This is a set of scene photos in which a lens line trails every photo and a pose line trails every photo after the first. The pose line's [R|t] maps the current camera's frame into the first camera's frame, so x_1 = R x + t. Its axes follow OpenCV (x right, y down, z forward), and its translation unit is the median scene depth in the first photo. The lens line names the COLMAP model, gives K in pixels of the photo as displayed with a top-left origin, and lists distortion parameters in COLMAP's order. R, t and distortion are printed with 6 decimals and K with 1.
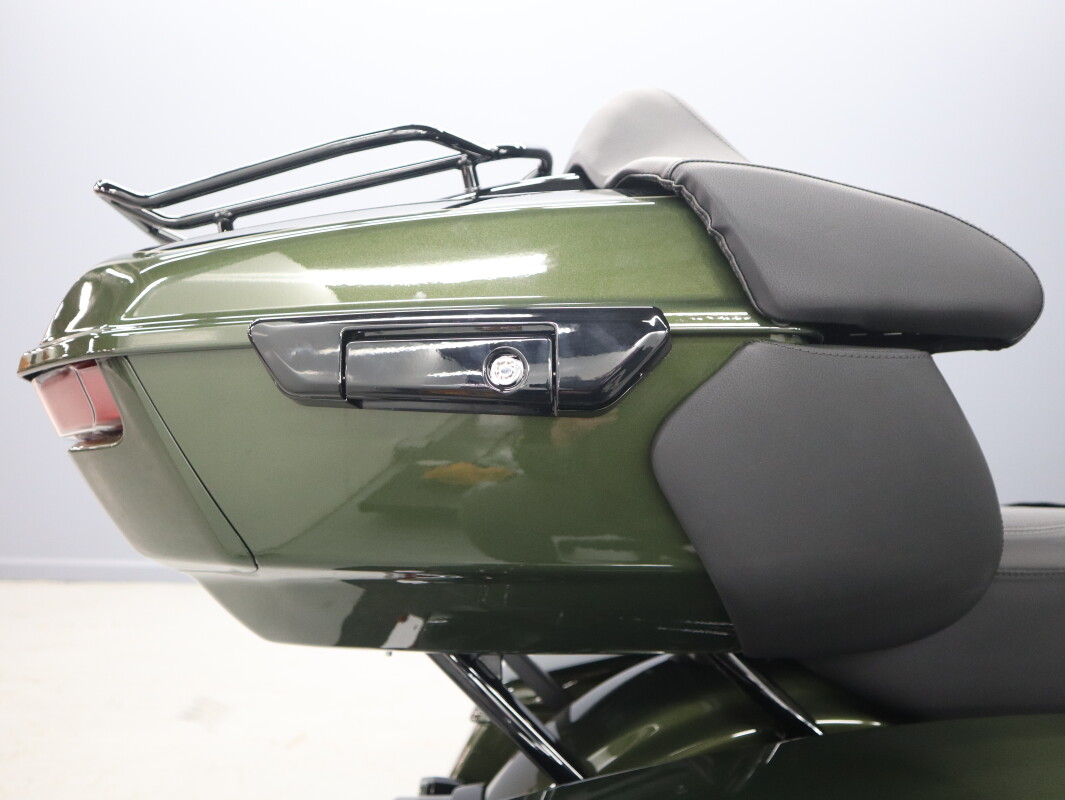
lens RADIAL K [[849.0, 0, 536.5], [0, 849.0, 402.4], [0, 0, 1]] dist [-0.116290, 0.086982]
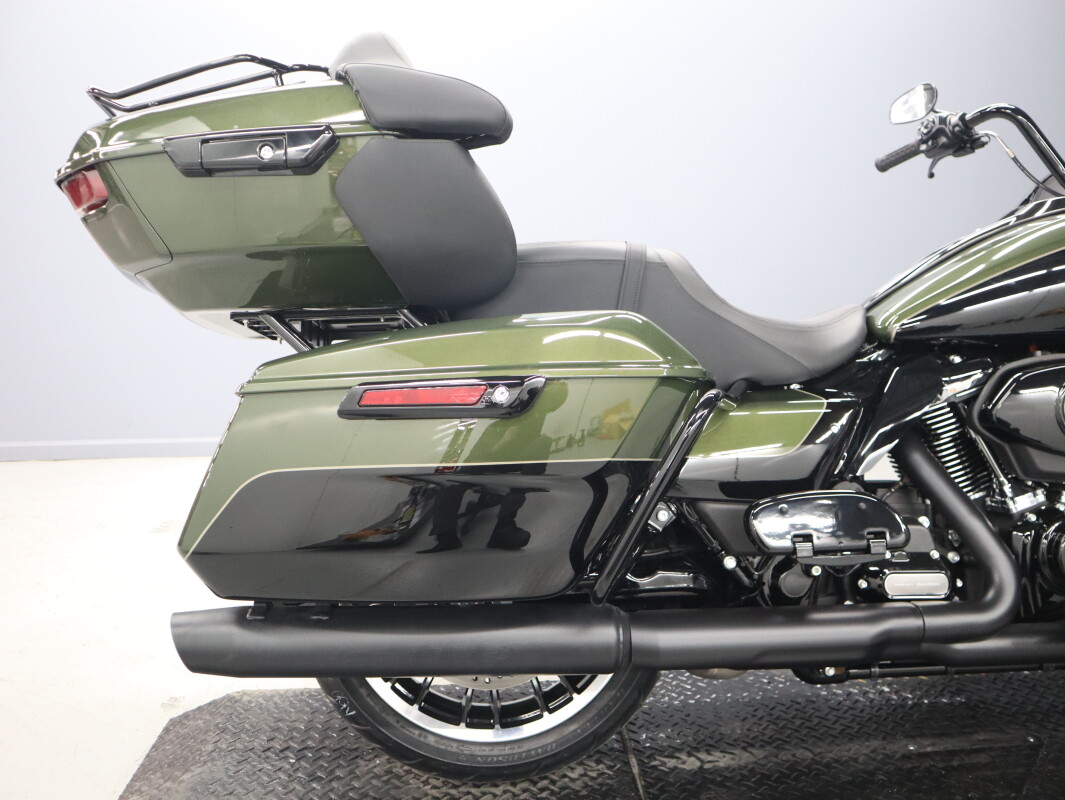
lens RADIAL K [[849.0, 0, 536.5], [0, 849.0, 402.4], [0, 0, 1]] dist [-0.116290, 0.086982]
pose [[0.998538, -0.037147, 0.039265, 0.448967], [0.034413, 0.997081, 0.068152, 0.395241], [-0.041682, -0.066702, 0.996902, -1.074231]]
